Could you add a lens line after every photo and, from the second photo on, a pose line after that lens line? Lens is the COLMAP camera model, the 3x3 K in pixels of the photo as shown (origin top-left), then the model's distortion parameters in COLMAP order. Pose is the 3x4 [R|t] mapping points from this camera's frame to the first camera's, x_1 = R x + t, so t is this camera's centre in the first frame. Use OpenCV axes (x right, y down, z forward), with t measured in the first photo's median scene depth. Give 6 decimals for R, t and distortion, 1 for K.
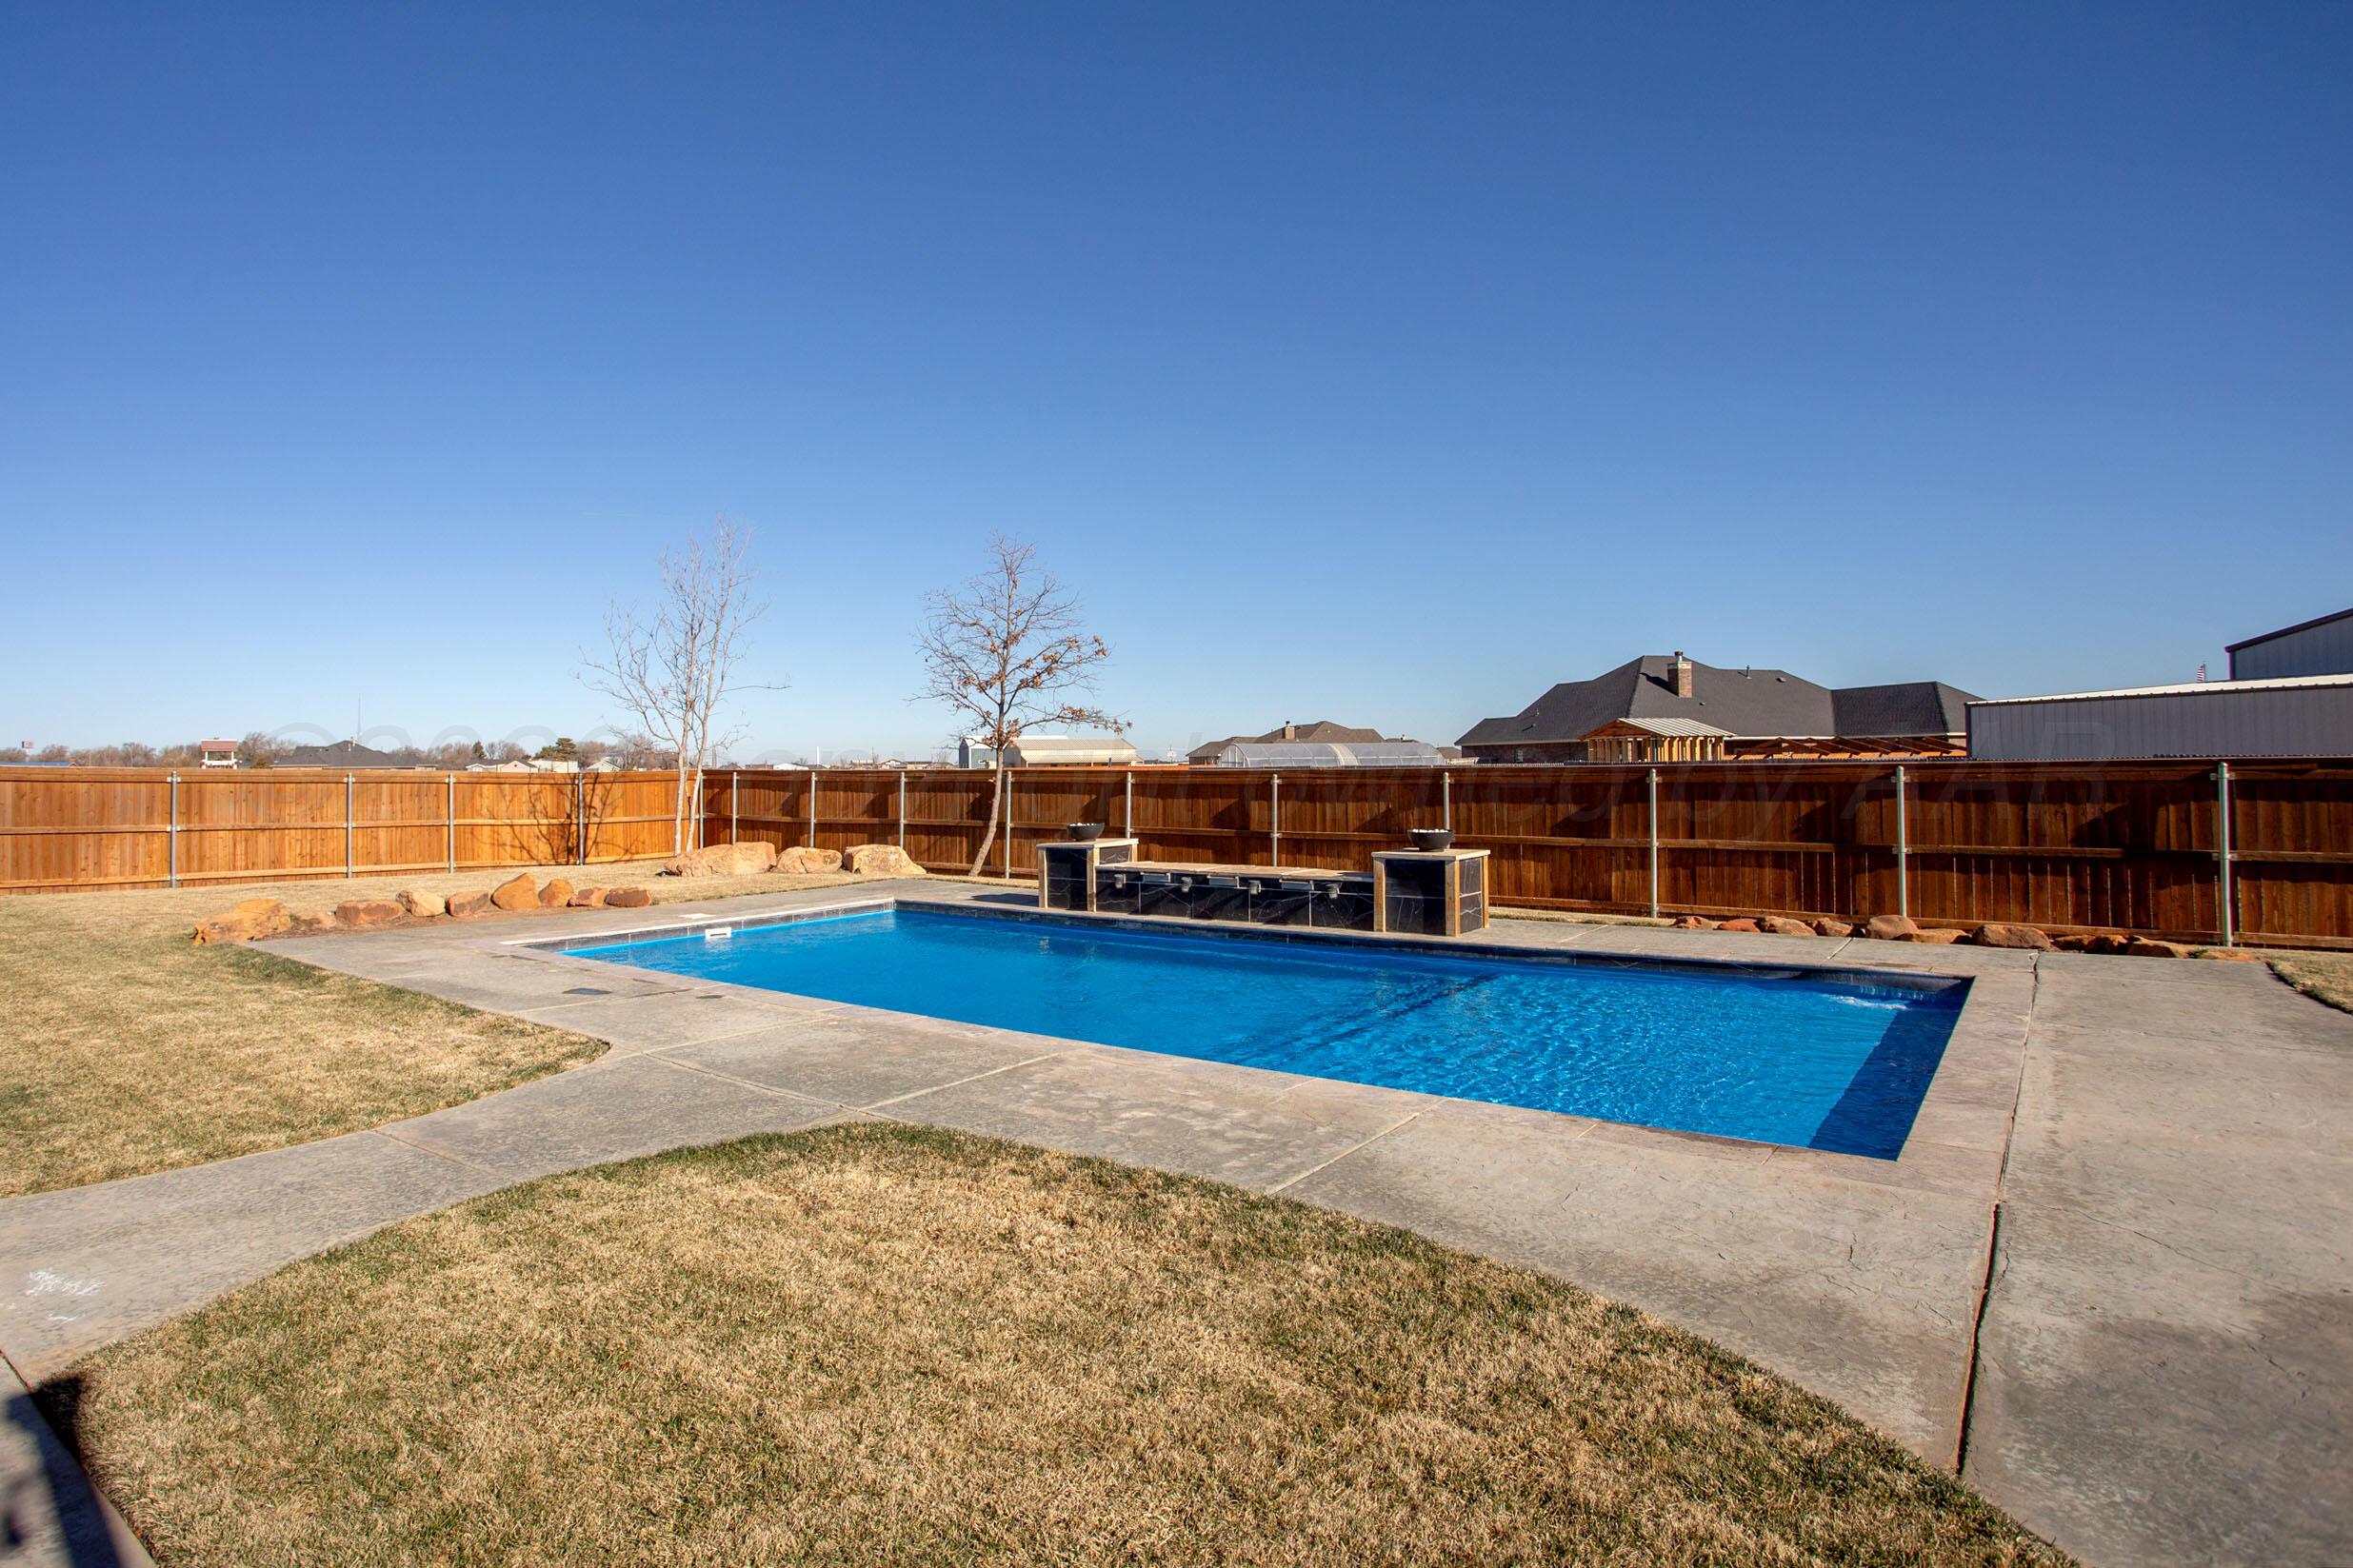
lens RADIAL K [[1276.8, 0, 1131.9], [0, 1276.8, 721.1], [0, 0, 1]] dist [-0.045736, 0.004988]
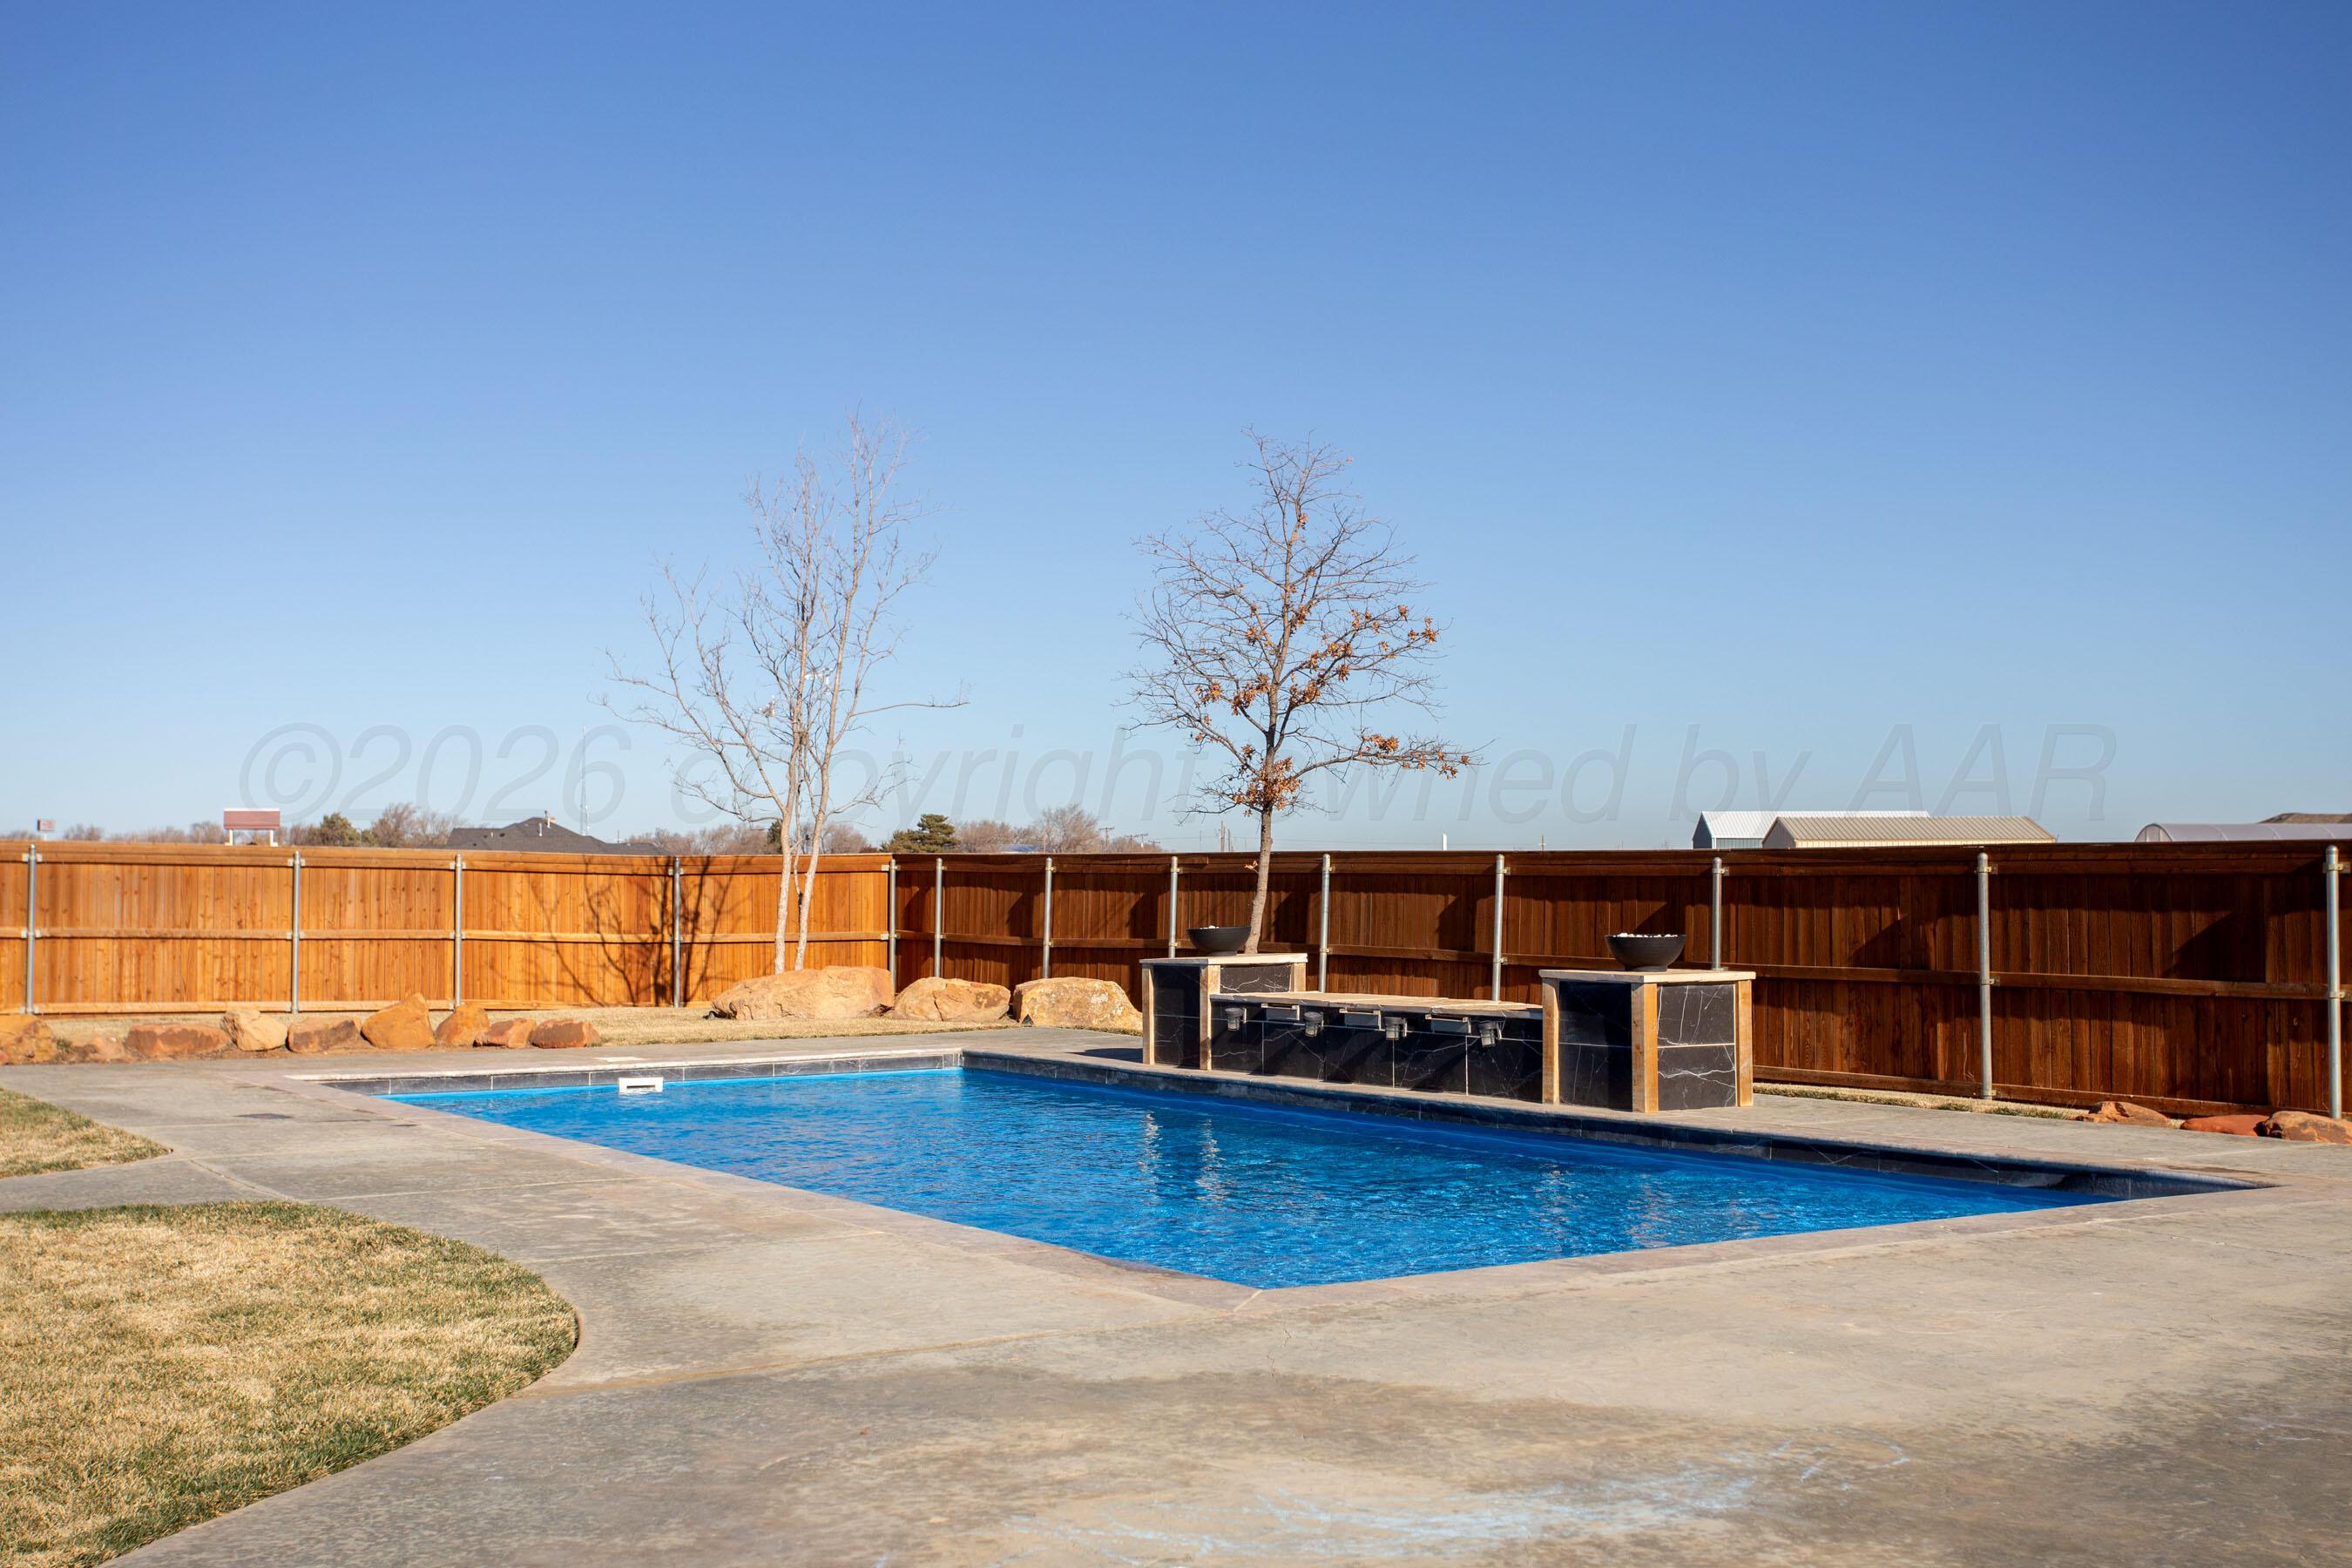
lens RADIAL K [[2658.7, 0, 1178.8], [0, 2658.7, 775.9], [0, 0, 1]] dist [0.080580, 0.000000]
pose [[0.946929, -0.002498, -0.321434, 0.271722], [0.002077, 0.999996, -0.001653, 0.008958], [0.321437, 0.000898, 0.946931, -0.147933]]
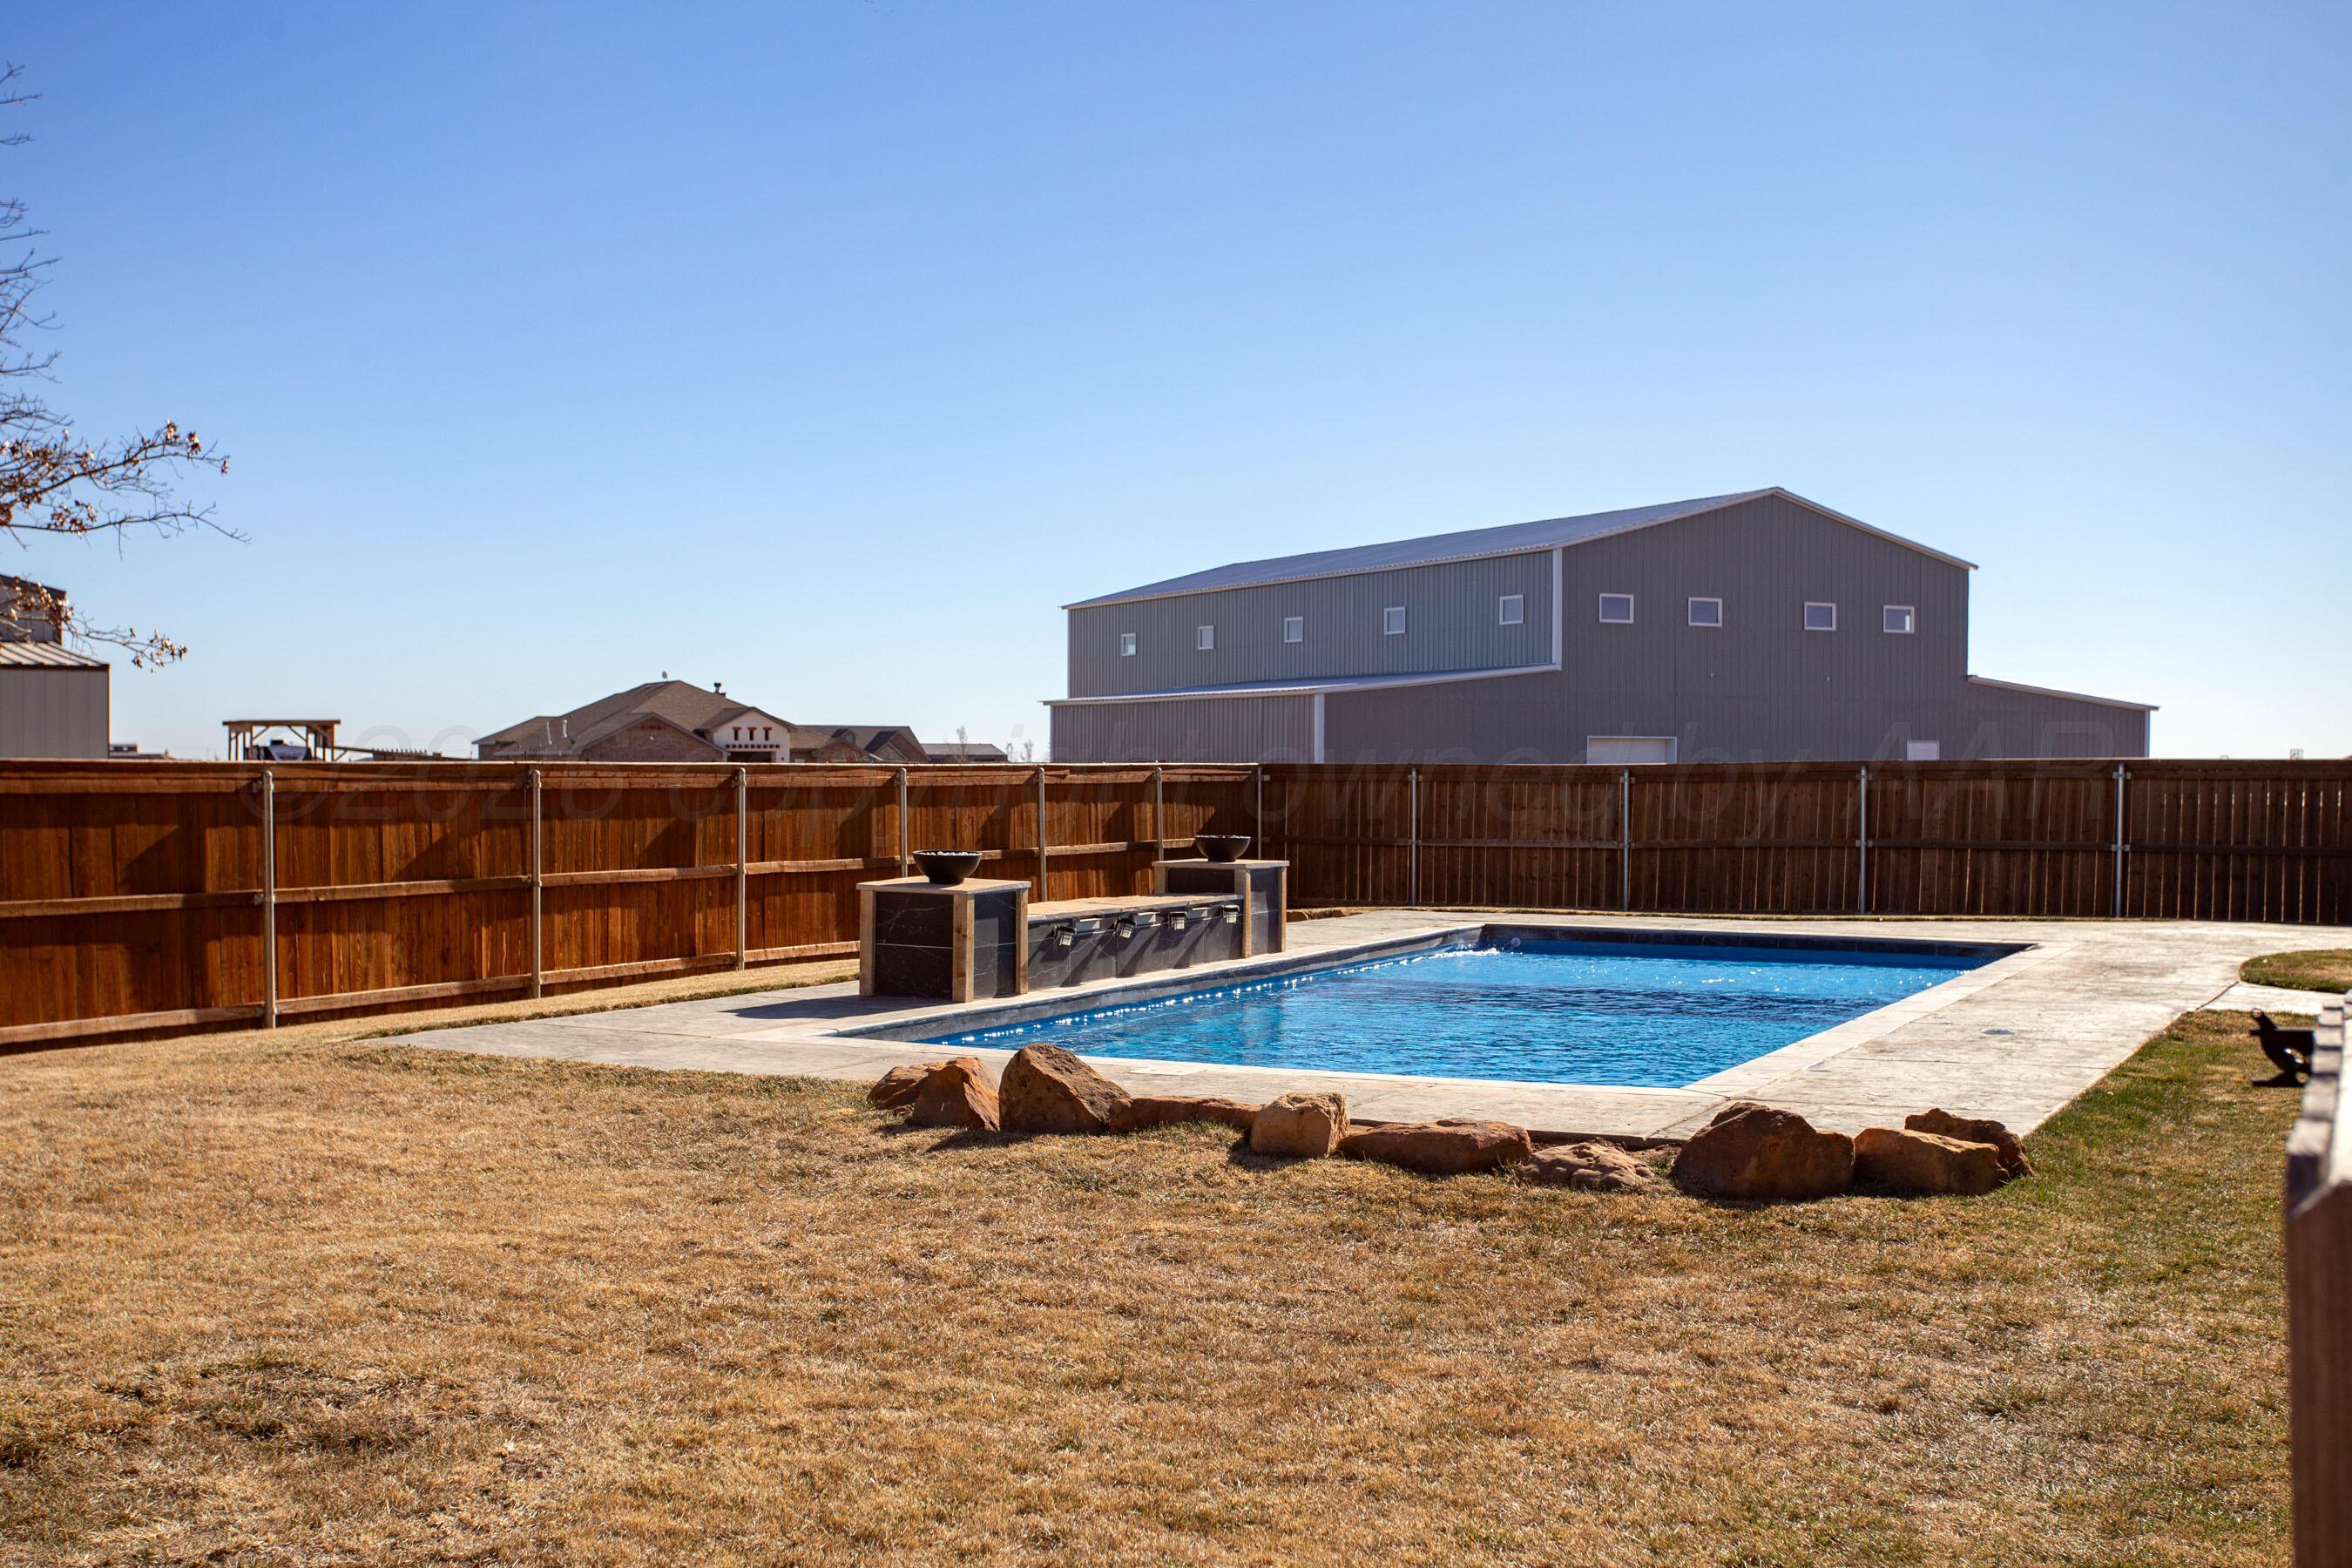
lens RADIAL K [[2658.7, 0, 1174.8], [0, 2658.7, 783.7], [0, 0, 1]] dist [0.080580, 0.000000]
pose [[-0.185035, 0.002578, 0.982729, -0.979374], [-0.038329, 0.999217, -0.009838, 0.044095], [-0.981984, -0.039488, -0.184791, 0.881724]]
